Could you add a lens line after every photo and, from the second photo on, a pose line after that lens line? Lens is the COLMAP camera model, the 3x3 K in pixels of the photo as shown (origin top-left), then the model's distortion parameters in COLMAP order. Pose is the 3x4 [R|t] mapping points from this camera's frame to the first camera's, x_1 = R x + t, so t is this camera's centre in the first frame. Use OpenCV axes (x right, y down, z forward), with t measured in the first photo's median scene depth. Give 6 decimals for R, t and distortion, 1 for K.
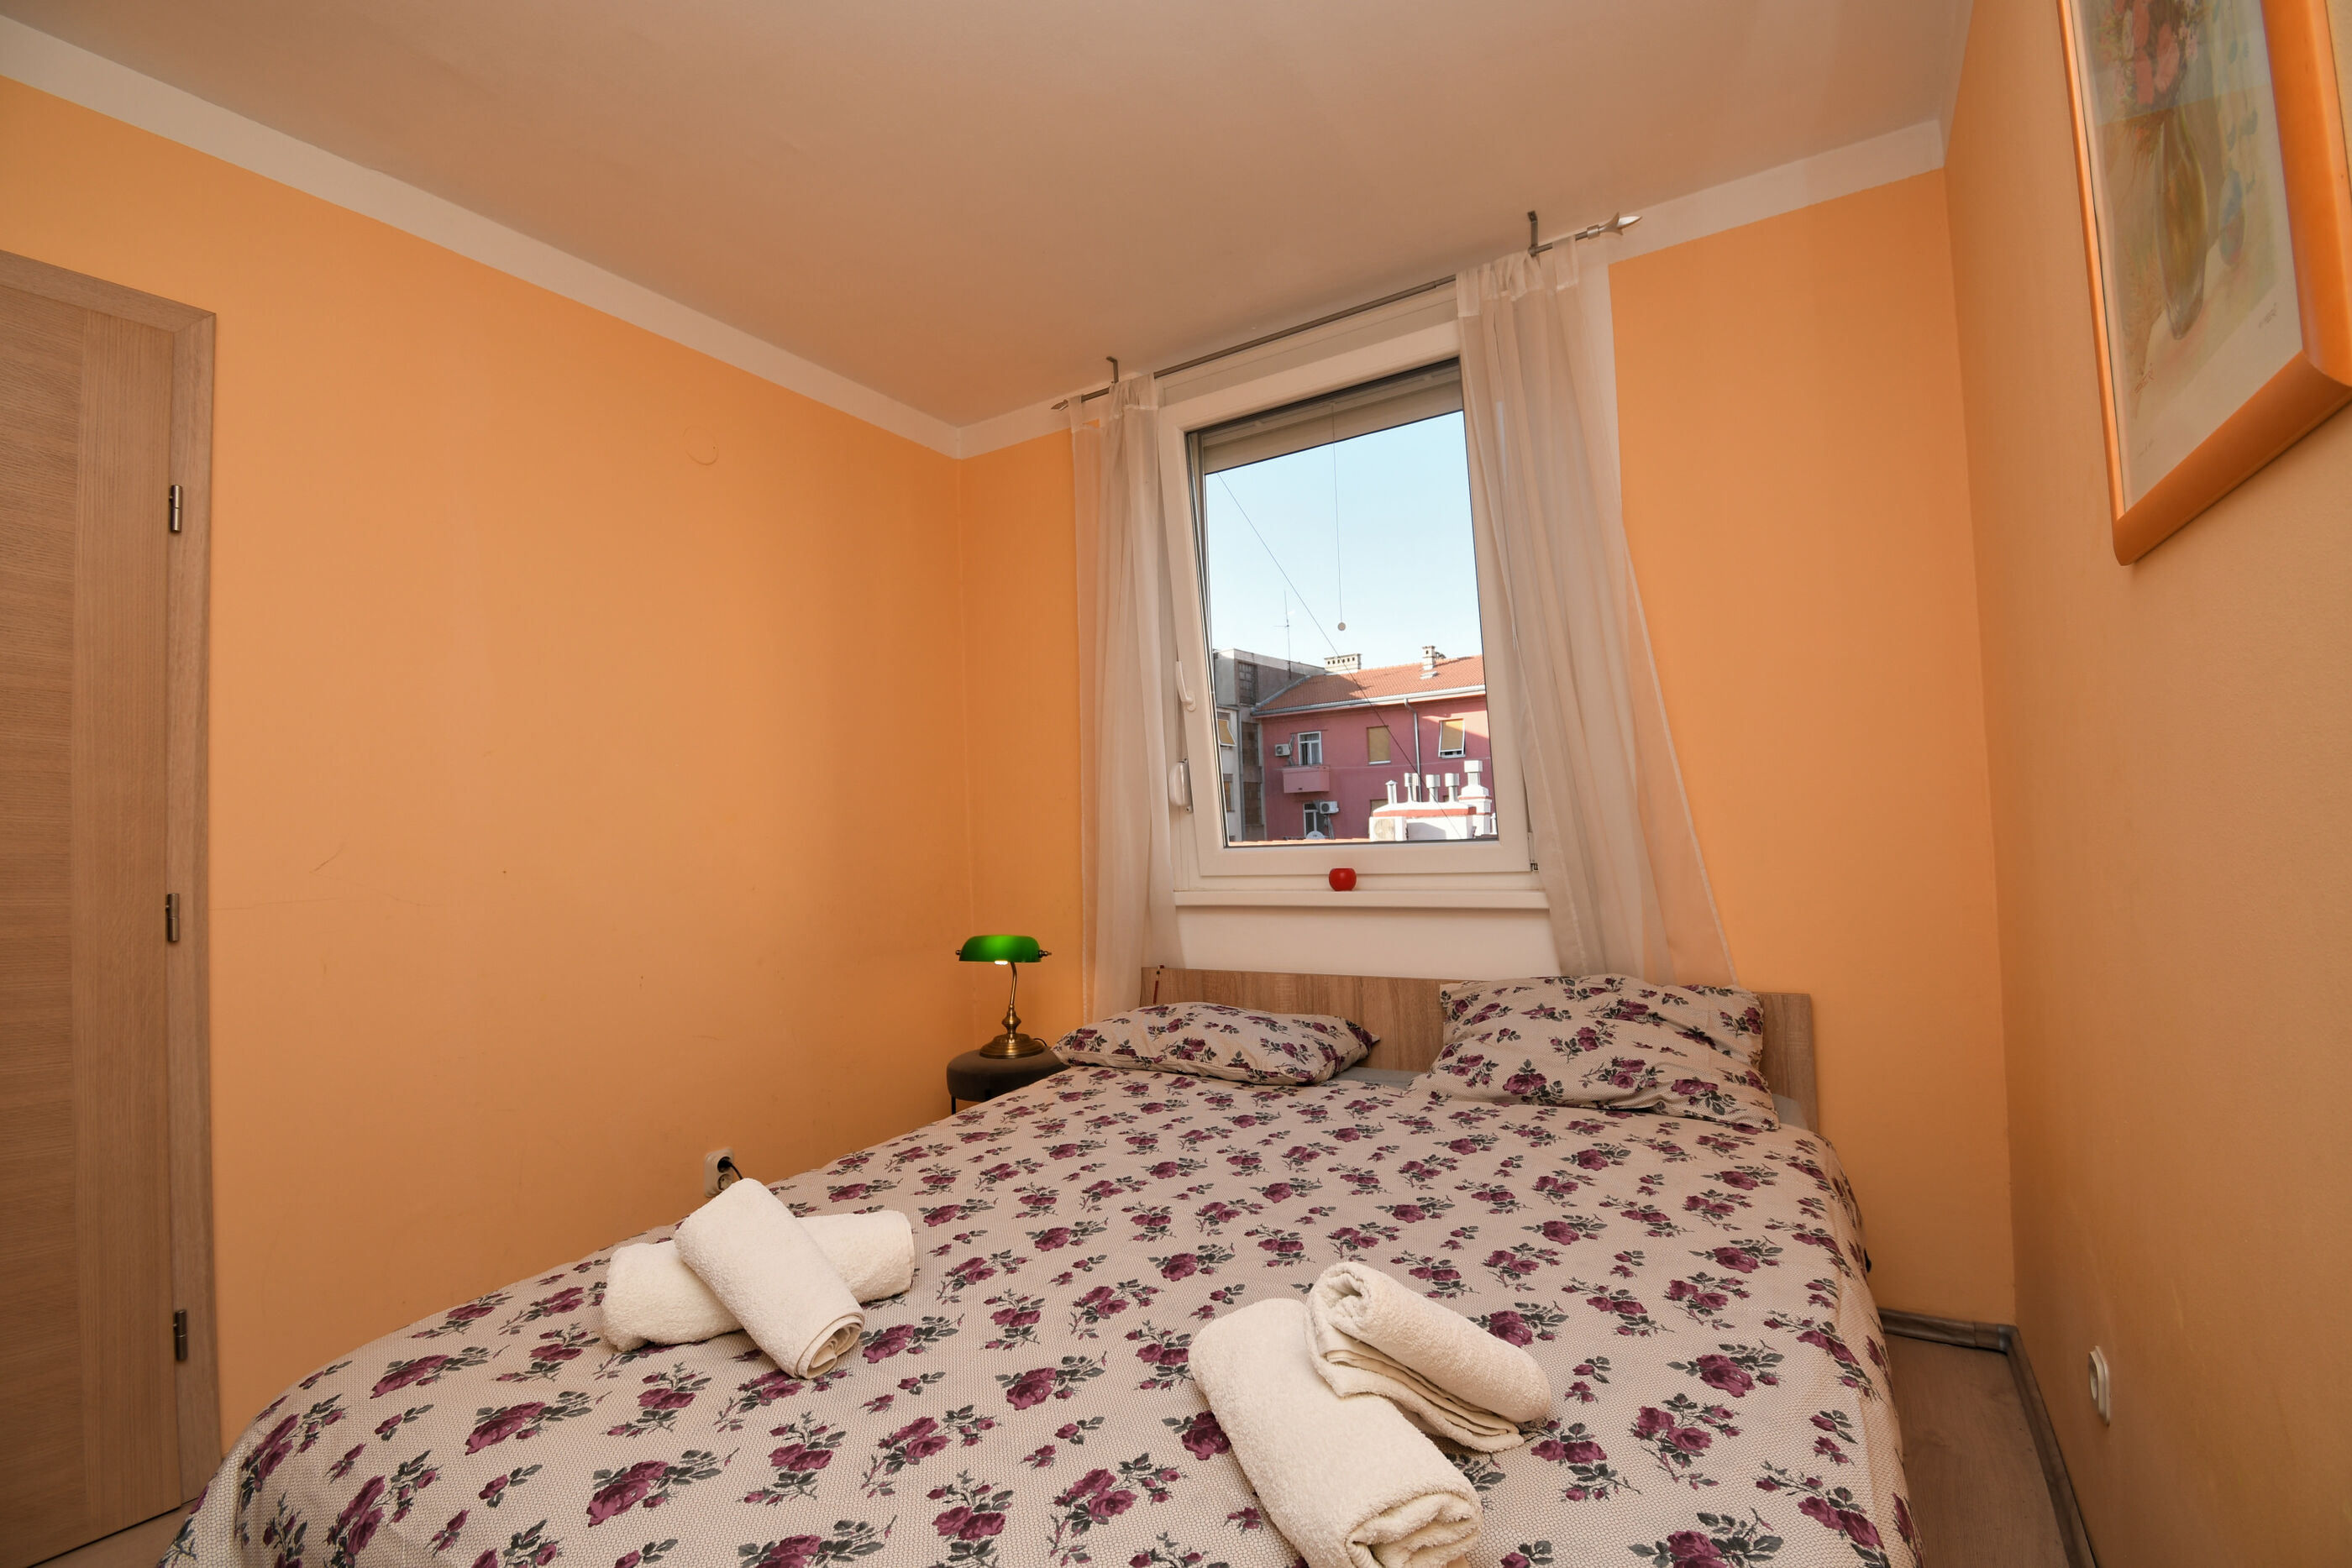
lens RADIAL K [[1043.0, 0, 1172.8], [0, 1043.0, 812.5], [0, 0, 1]] dist [0.029013, -0.045221]
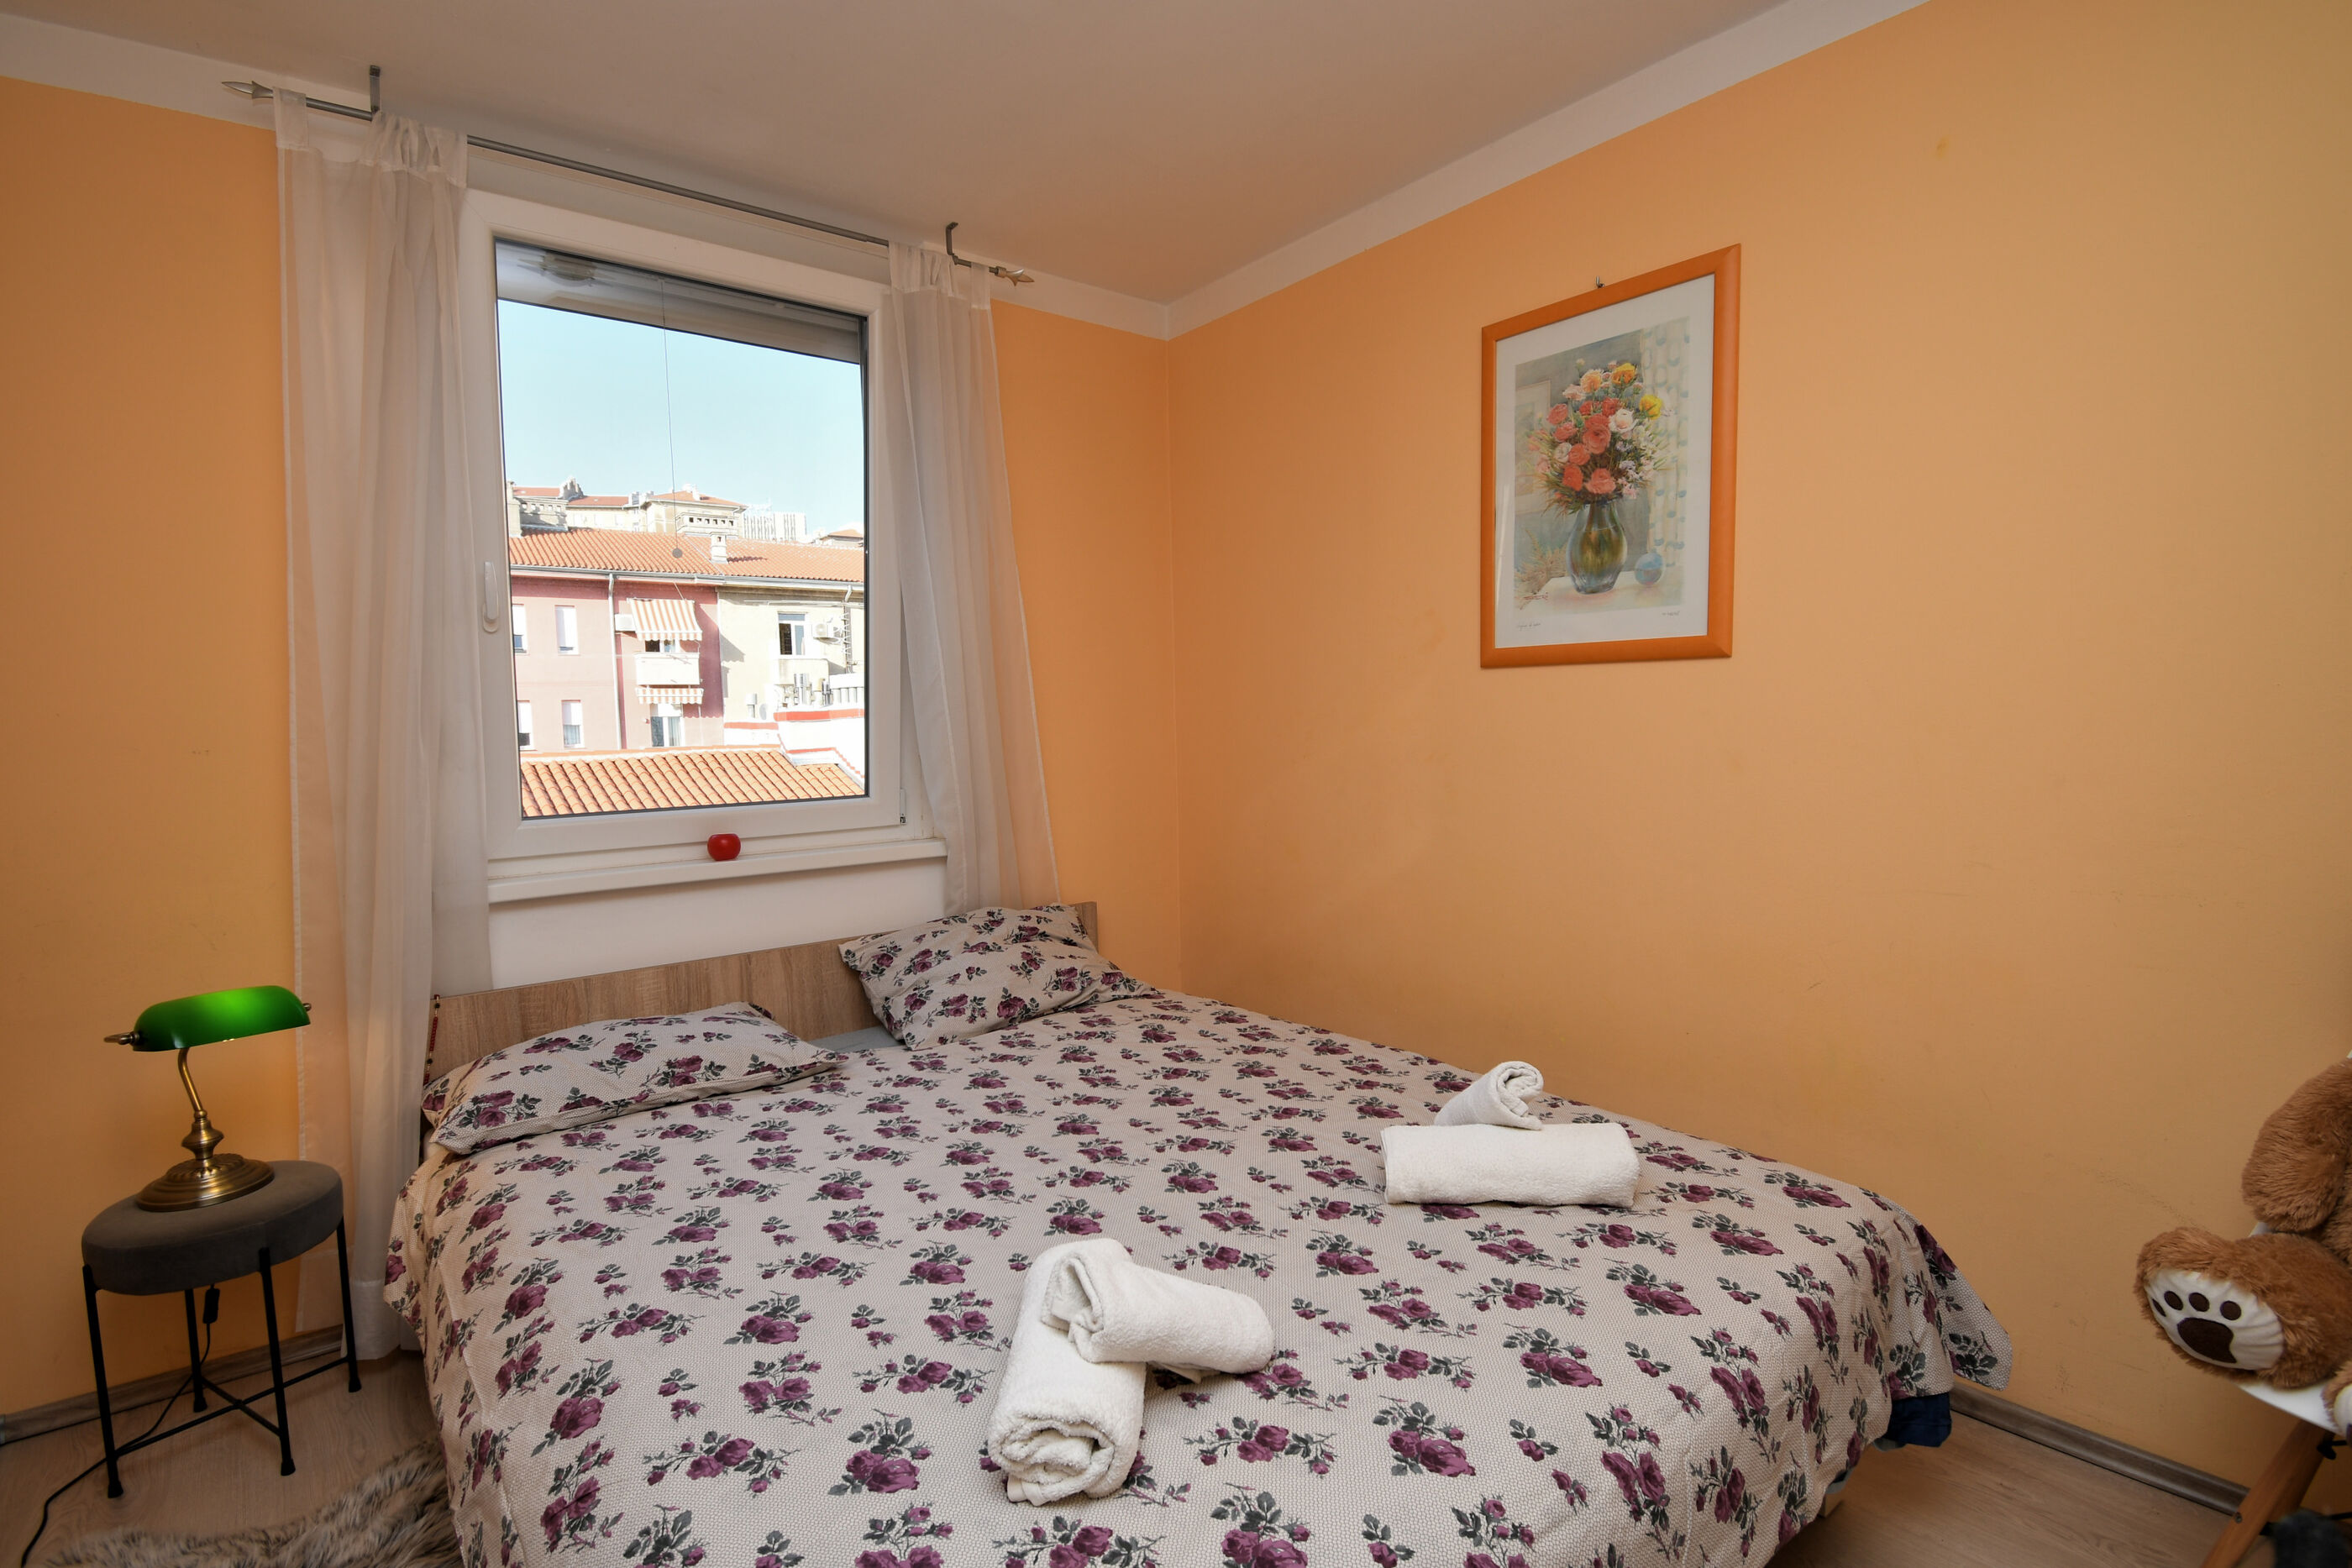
lens RADIAL K [[1118.6, 0, 1182.2], [0, 1118.6, 788.4], [0, 0, 1]] dist [-0.016052, -0.001034]
pose [[0.341812, -0.033606, 0.939167, -0.777415], [-0.009543, 0.999185, 0.039227, -0.037995], [-0.939720, -0.022371, 0.341213, 0.402264]]
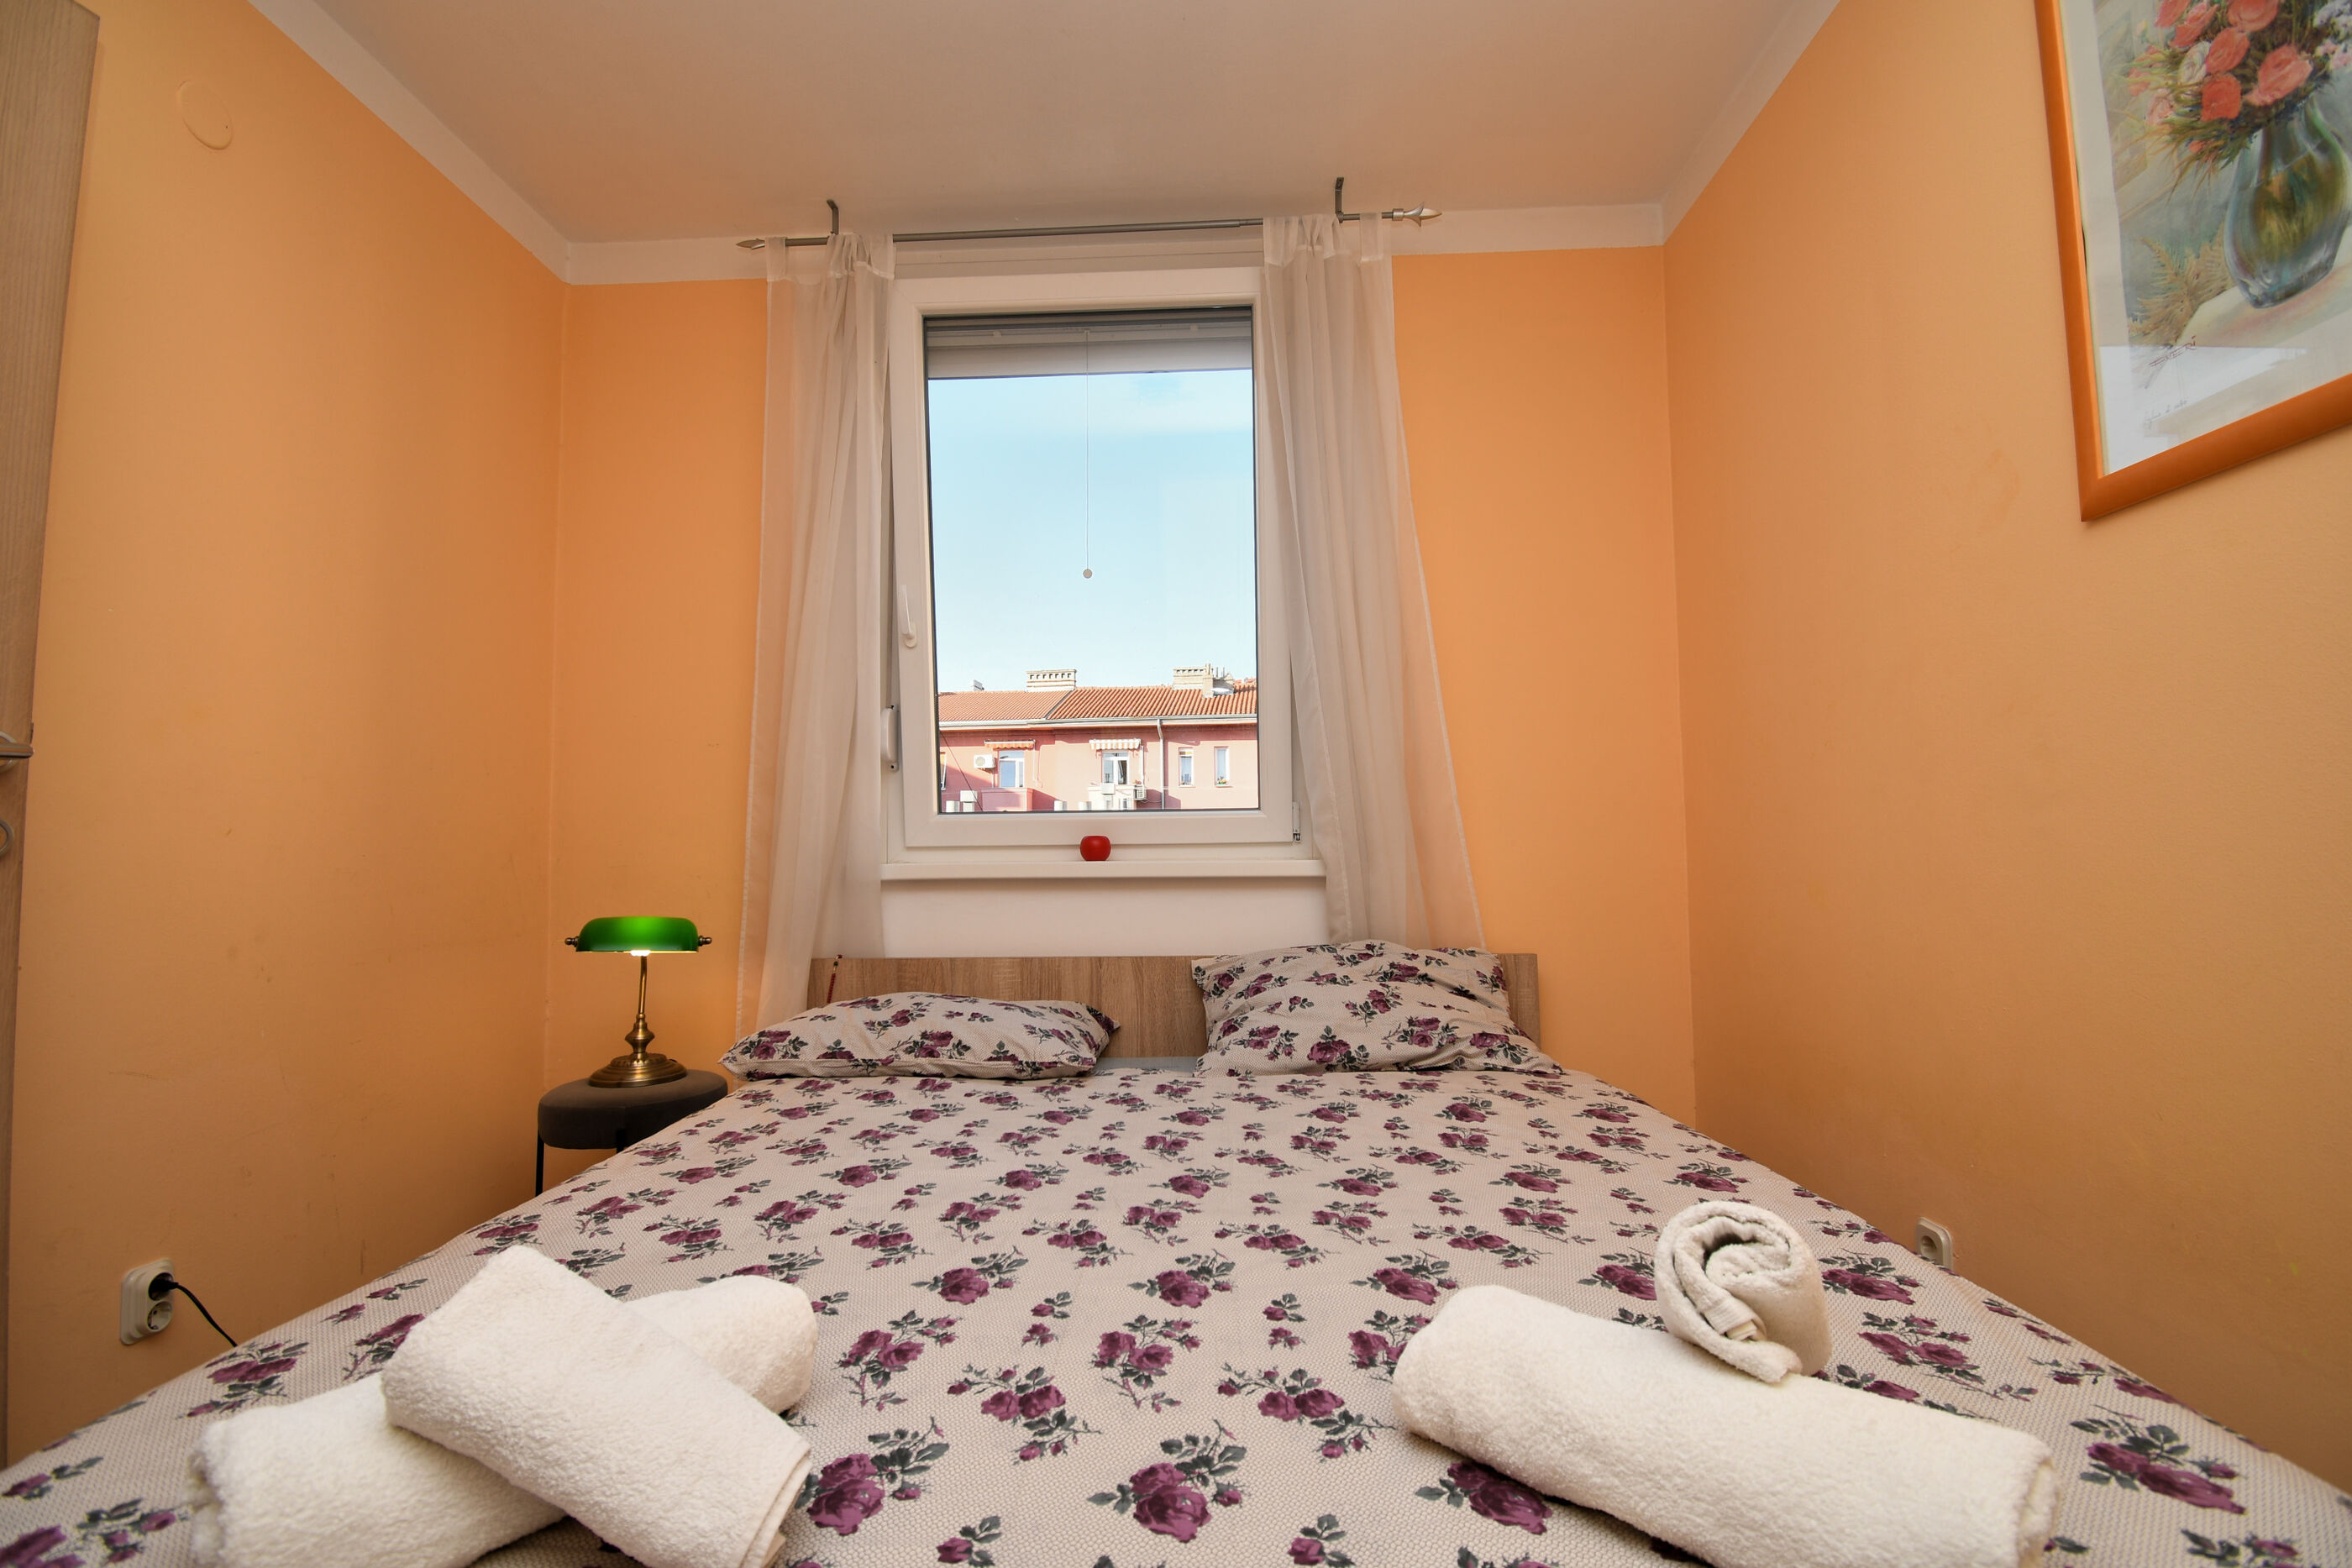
lens RADIAL K [[1034.5, 0, 1178.5], [0, 1034.5, 790.0], [0, 0, 1]] dist [0.013959, -0.021761]
pose [[0.879669, 0.059504, 0.471850, -0.240581], [-0.032649, 0.997357, -0.064907, 0.090634], [-0.474465, 0.041692, 0.879286, 0.237189]]
